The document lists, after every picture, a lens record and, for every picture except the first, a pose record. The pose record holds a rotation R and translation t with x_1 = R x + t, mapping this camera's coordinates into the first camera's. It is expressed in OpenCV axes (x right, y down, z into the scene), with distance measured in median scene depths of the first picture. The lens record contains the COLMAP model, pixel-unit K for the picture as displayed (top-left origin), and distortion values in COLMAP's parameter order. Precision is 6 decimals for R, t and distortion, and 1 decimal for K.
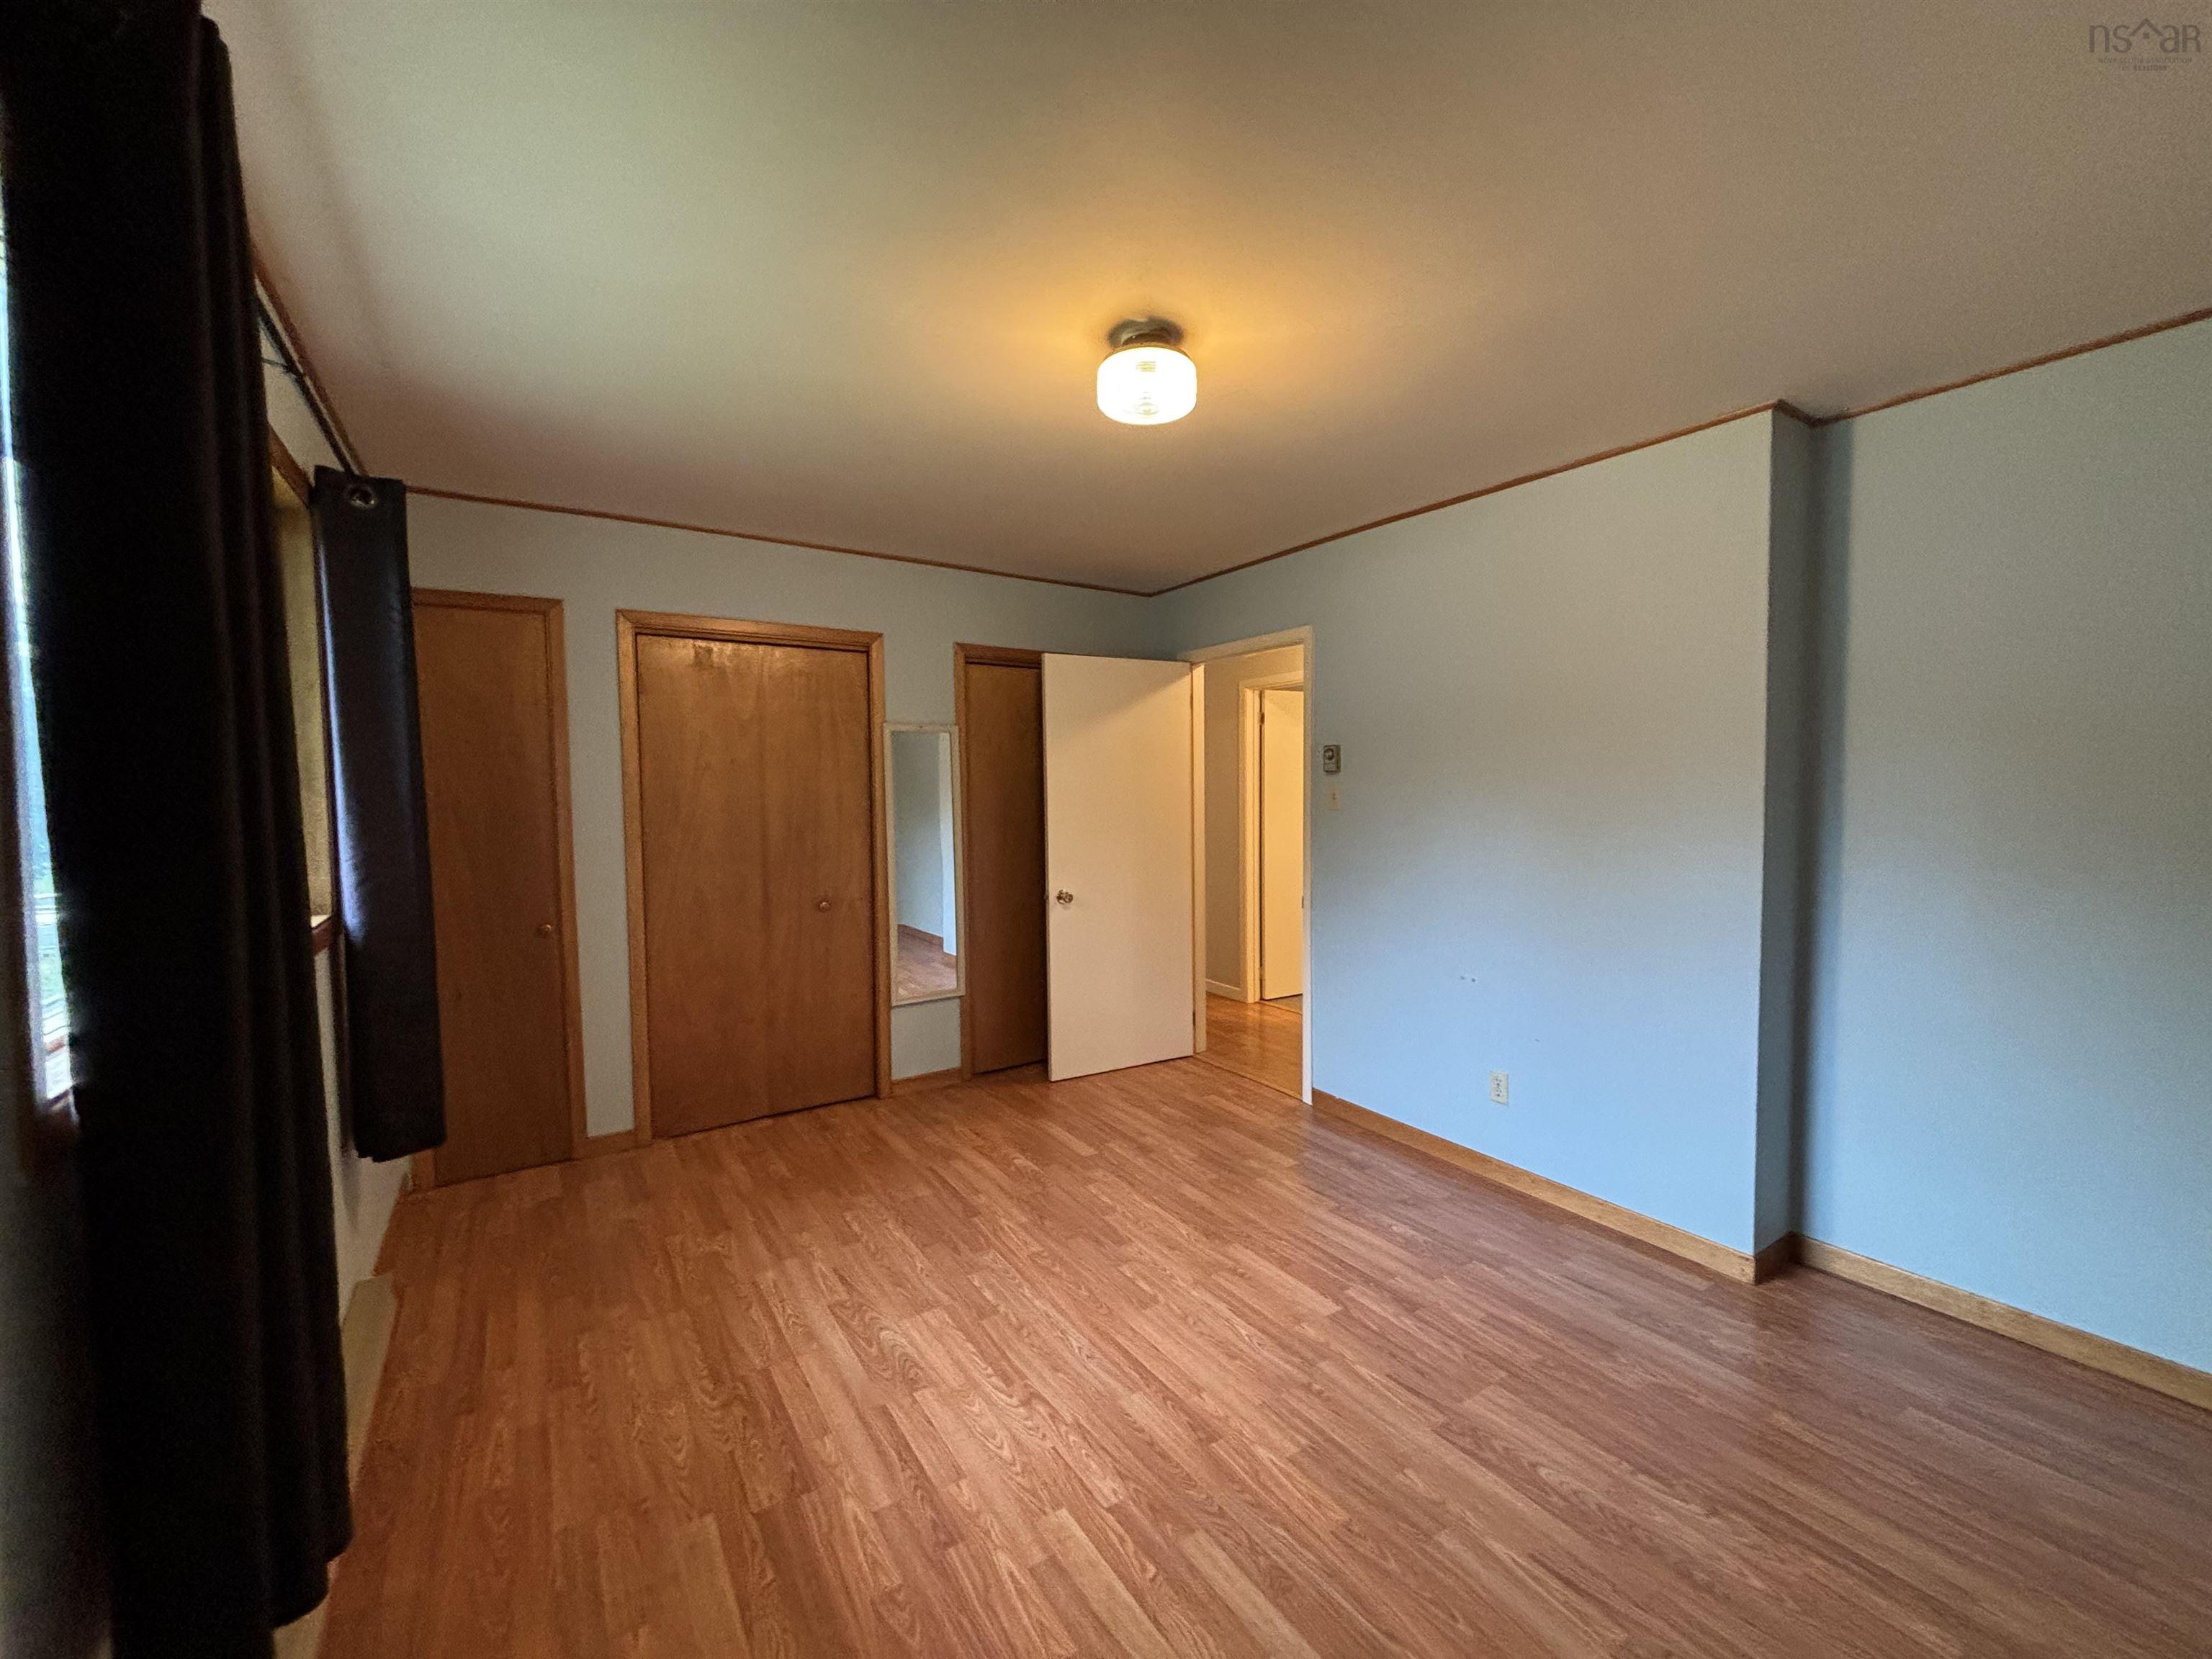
lens RADIAL K [[889.8, 0, 1091.5], [0, 889.8, 819.5], [0, 0, 1]] dist [0.001679, 0.001697]
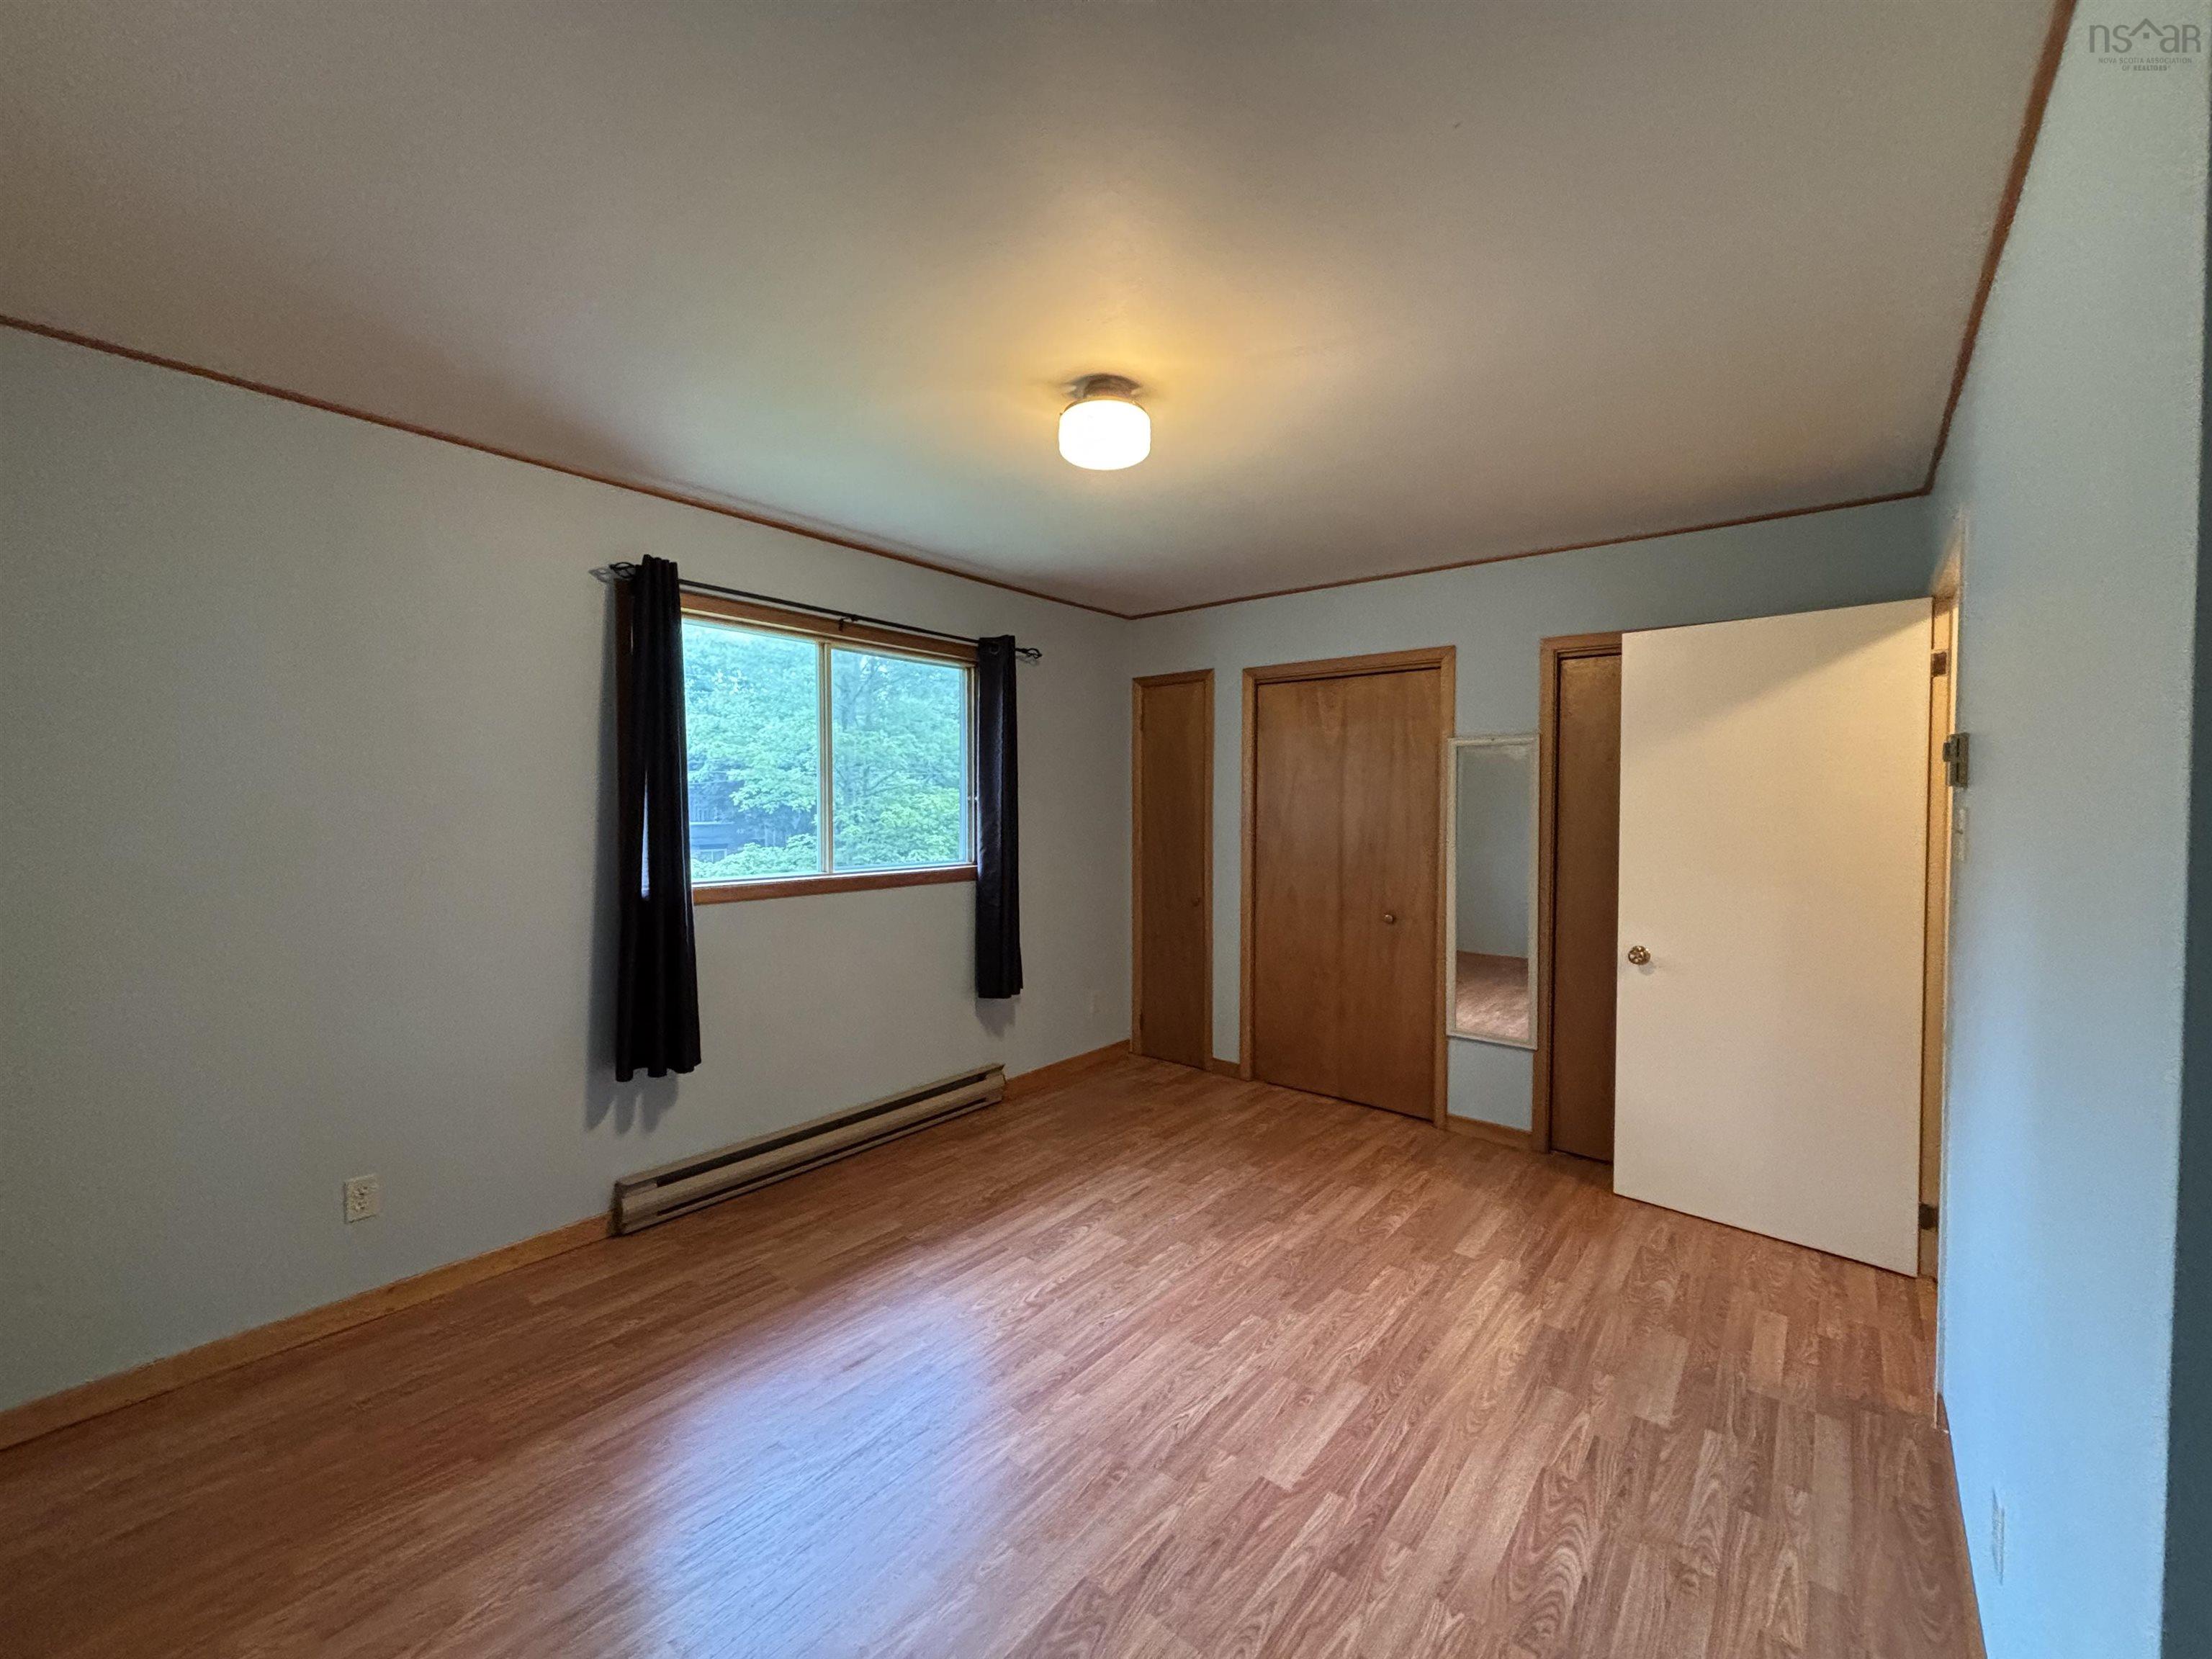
lens RADIAL K [[889.8, 0, 1122.6], [0, 889.8, 830.4], [0, 0, 1]] dist [0.001679, 0.001697]
pose [[0.313387, 0.041388, -0.948723, 0.909689], [-0.049039, 0.998422, 0.027357, -0.029015], [0.948358, 0.037951, 0.314922, 0.585380]]
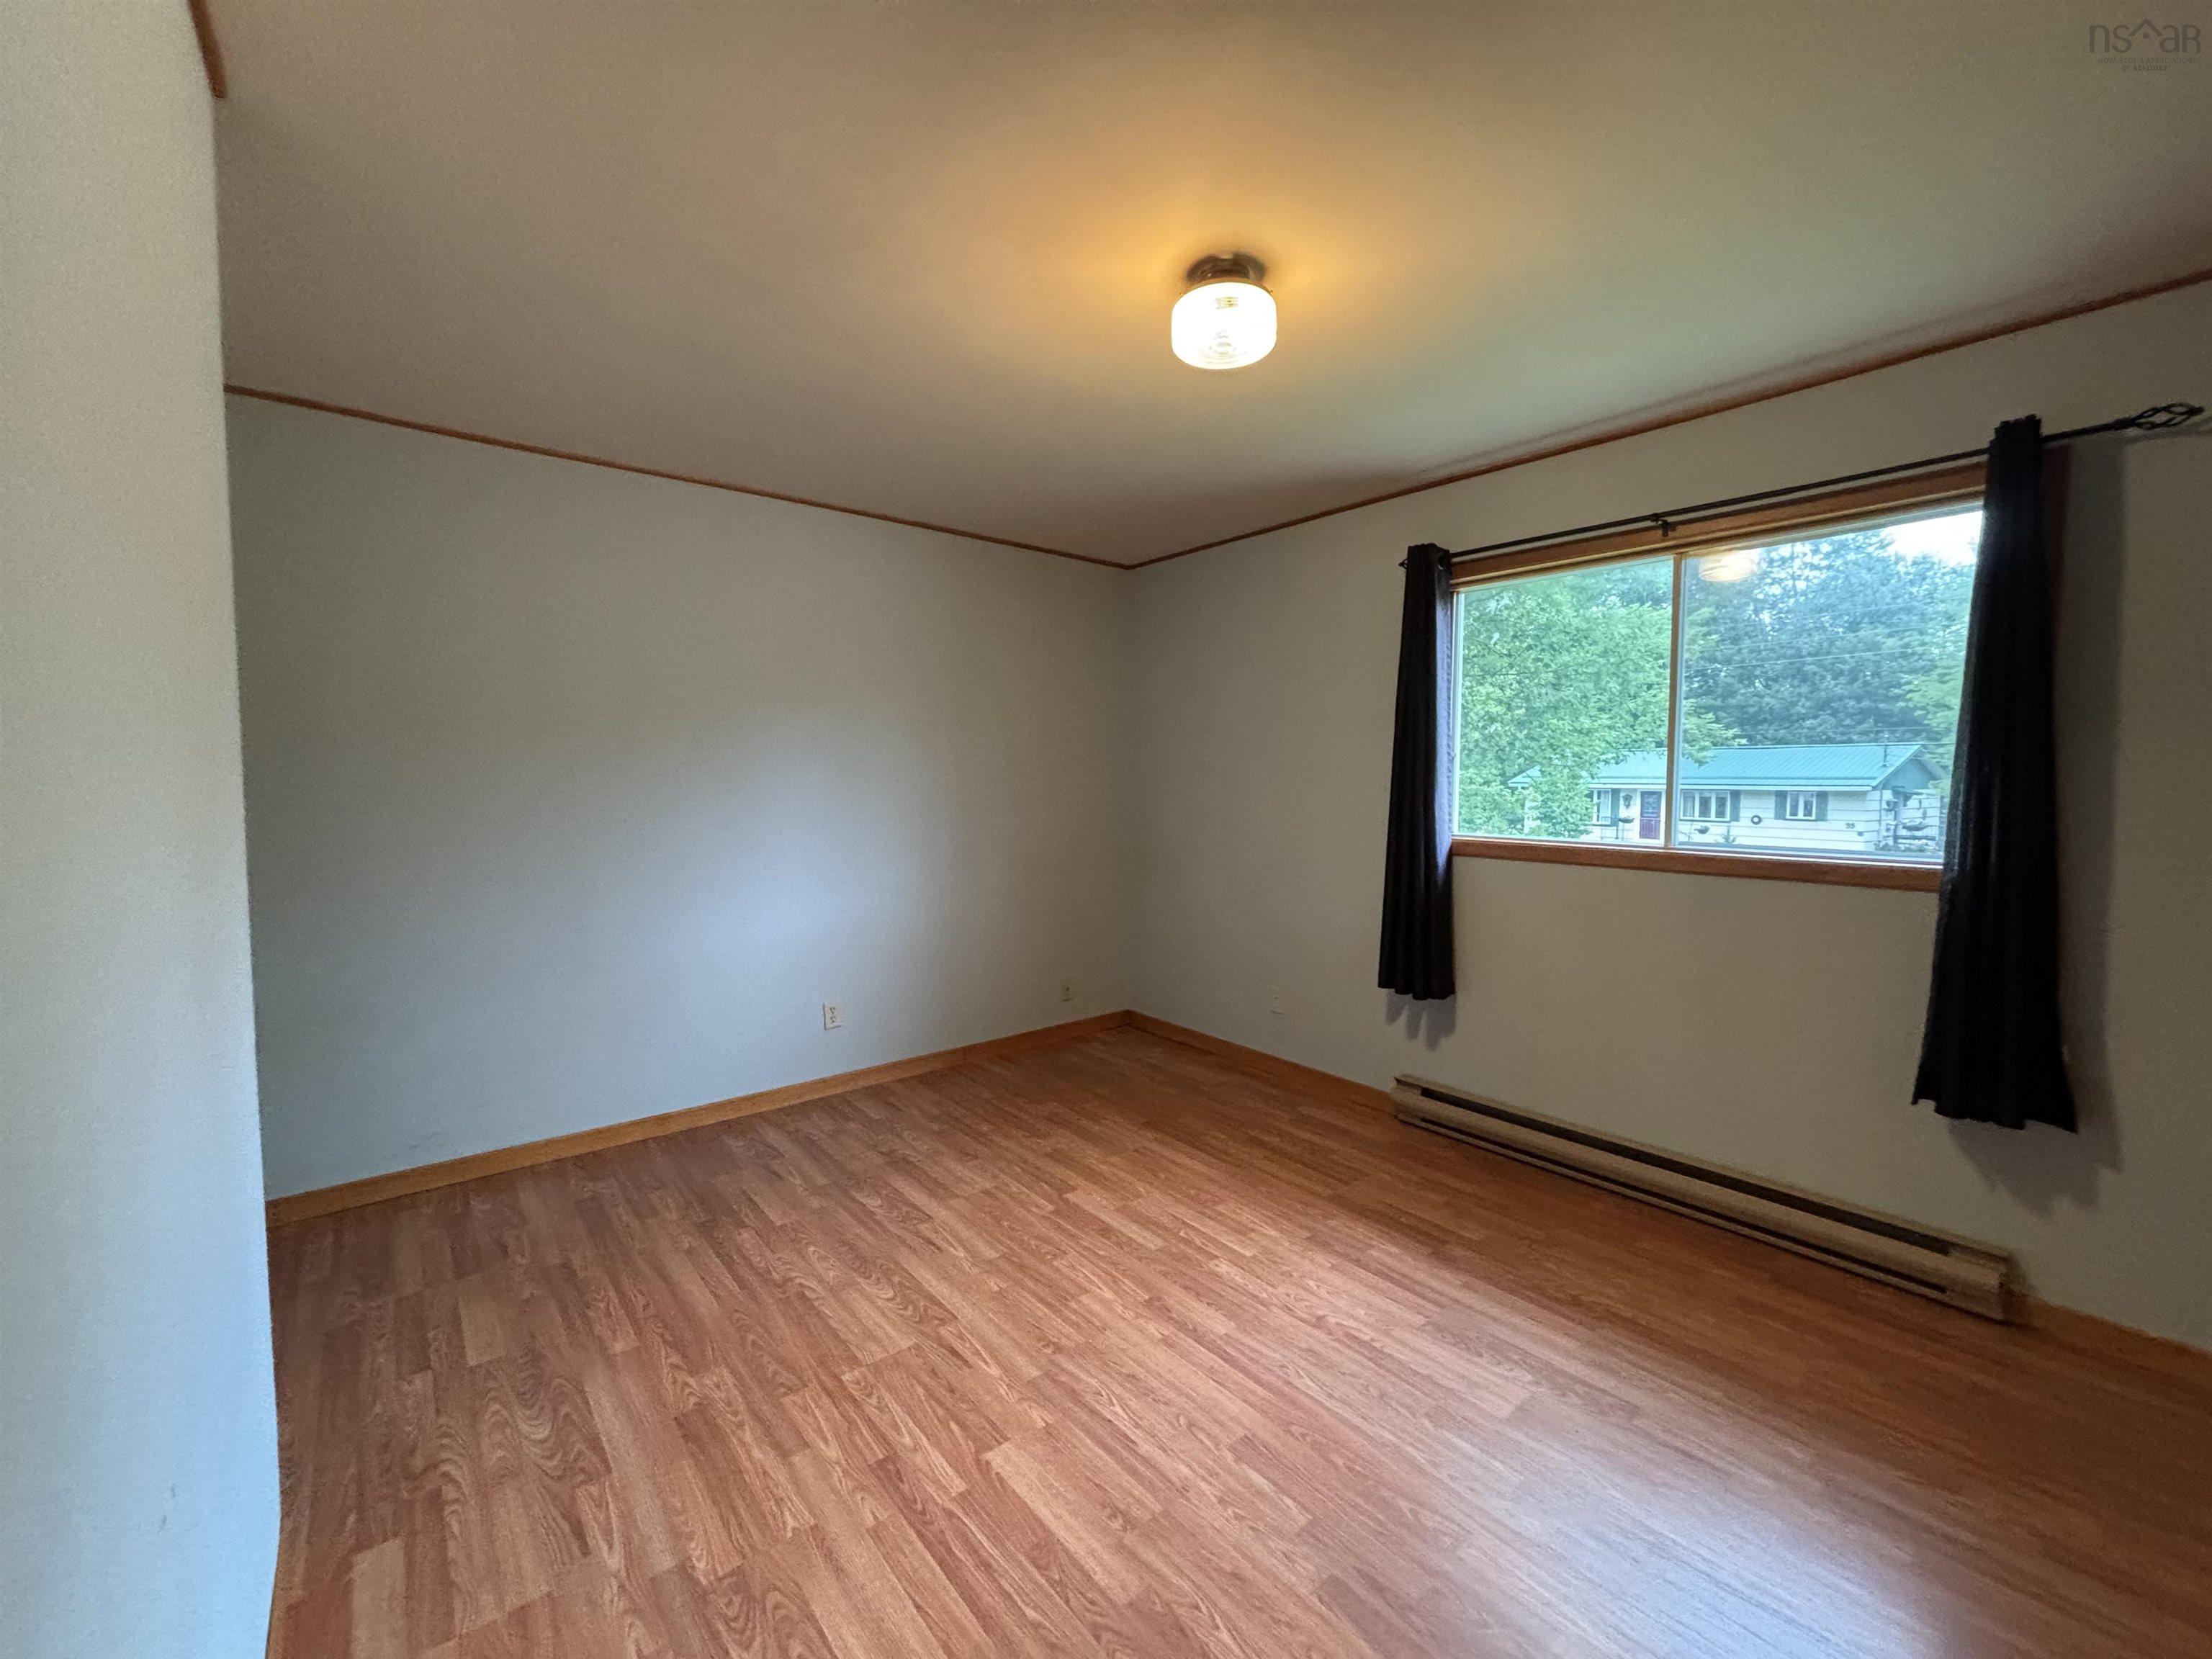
lens RADIAL K [[889.8, 0, 1096.7], [0, 889.8, 838.9], [0, 0, 1]] dist [0.001679, 0.001697]
pose [[-0.993808, 0.013760, -0.110254, 0.254674], [0.000914, 0.993281, 0.115727, -0.041337], [0.111106, 0.114909, -0.987143, 1.629410]]
